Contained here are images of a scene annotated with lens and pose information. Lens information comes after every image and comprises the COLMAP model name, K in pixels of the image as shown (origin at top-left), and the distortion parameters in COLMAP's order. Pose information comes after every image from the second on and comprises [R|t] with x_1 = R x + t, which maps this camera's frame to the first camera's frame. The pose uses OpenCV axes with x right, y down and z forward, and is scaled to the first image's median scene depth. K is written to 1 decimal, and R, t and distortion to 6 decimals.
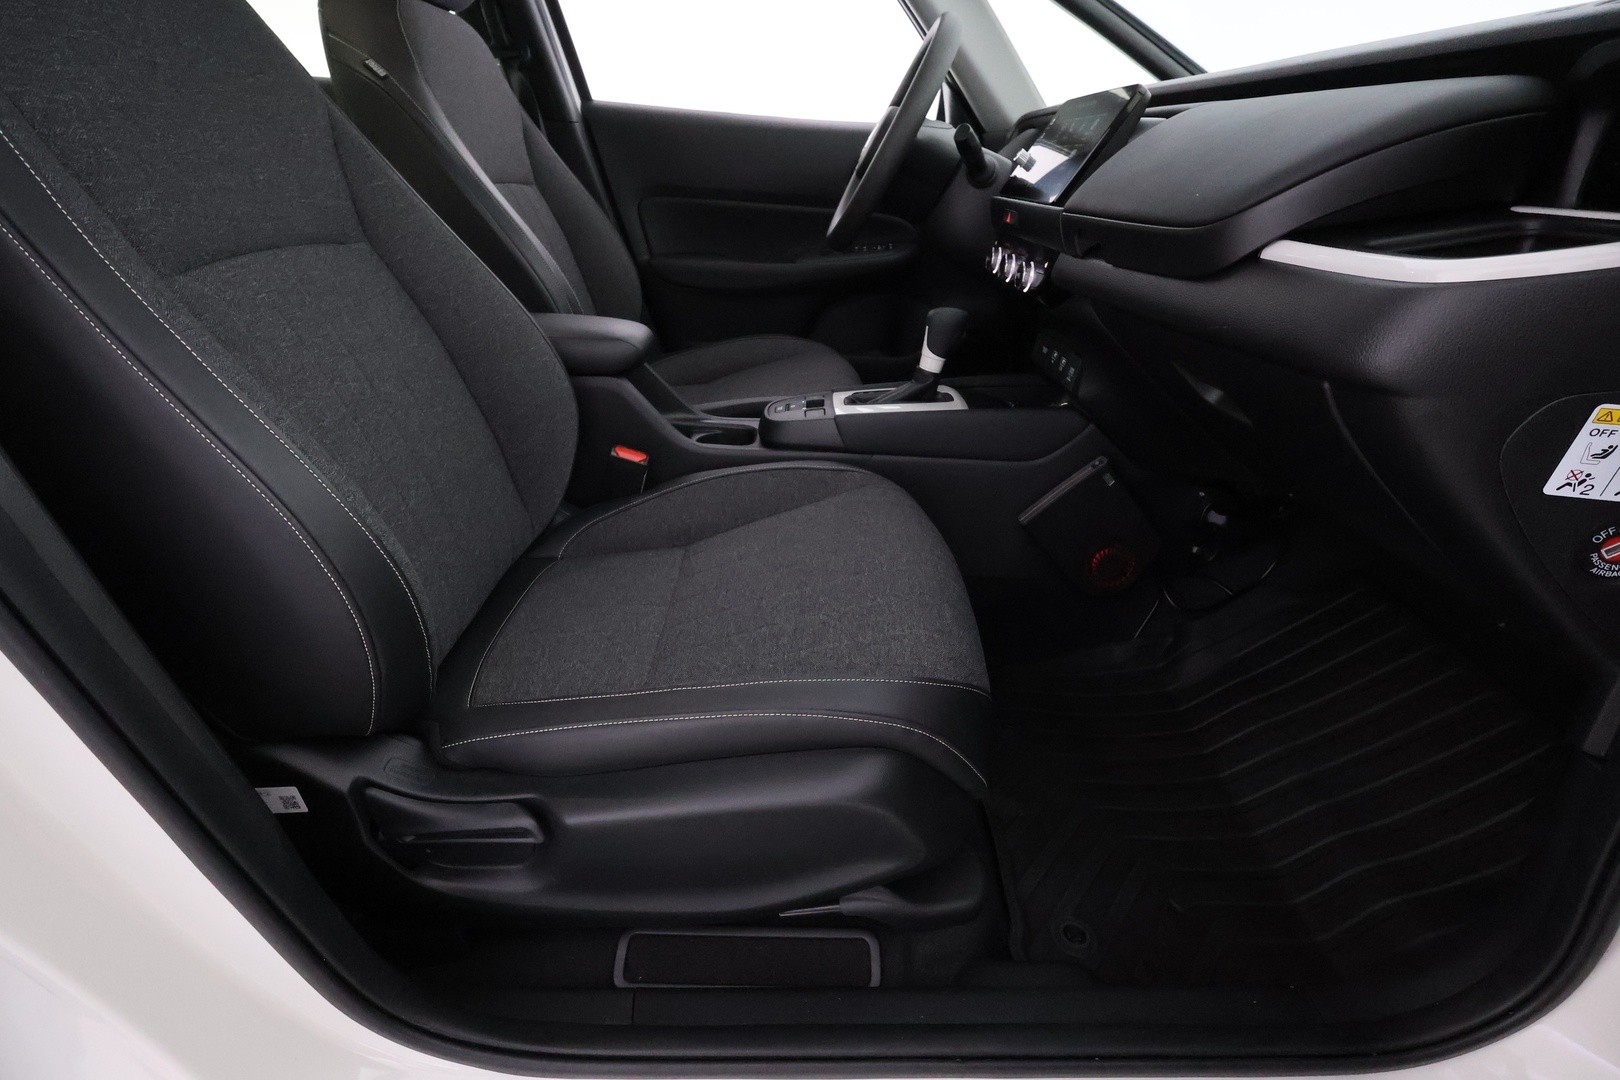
lens RADIAL K [[750.0, 0, 814.4], [0, 750.0, 545.5], [0, 0, 1]] dist [0.000378, 0.000167]
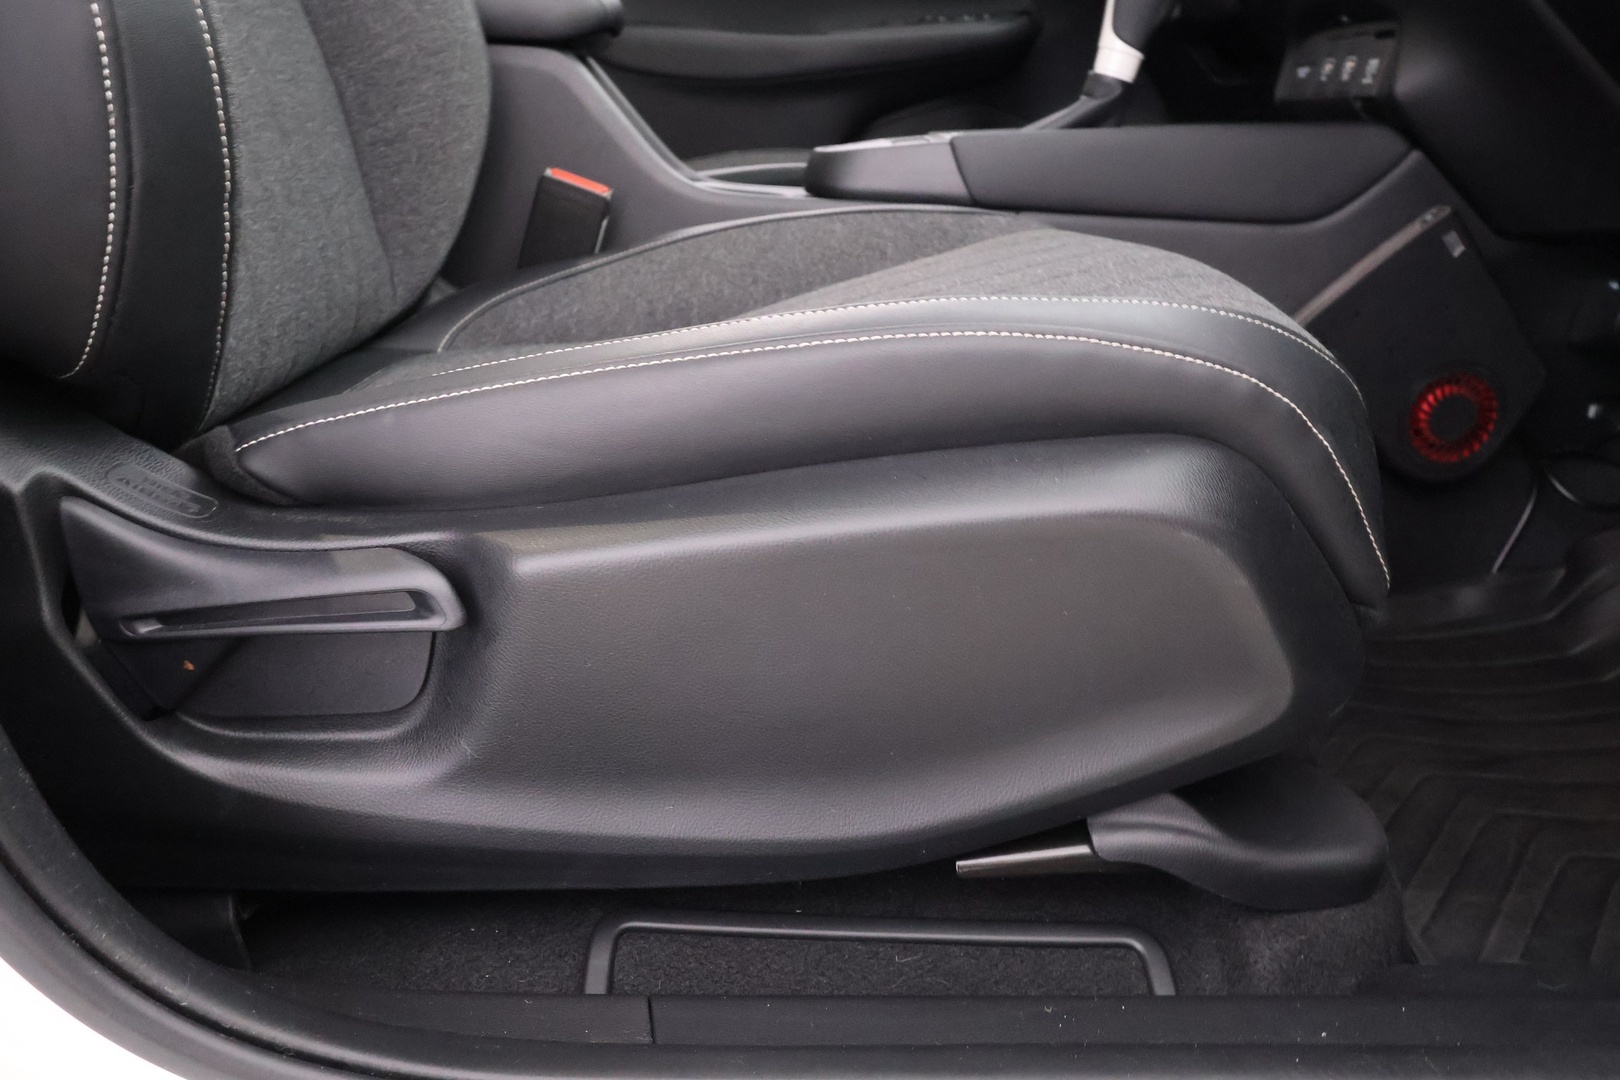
lens RADIAL K [[1232.8, 0, 816.6], [0, 1232.8, 538.0], [0, 0, 1]] dist [0.015289, -0.000062]
pose [[0.999093, 0.016223, 0.039369, -0.112401], [-0.010156, 0.988682, -0.149680, 0.280962], [-0.041352, 0.149145, 0.987950, 0.162660]]
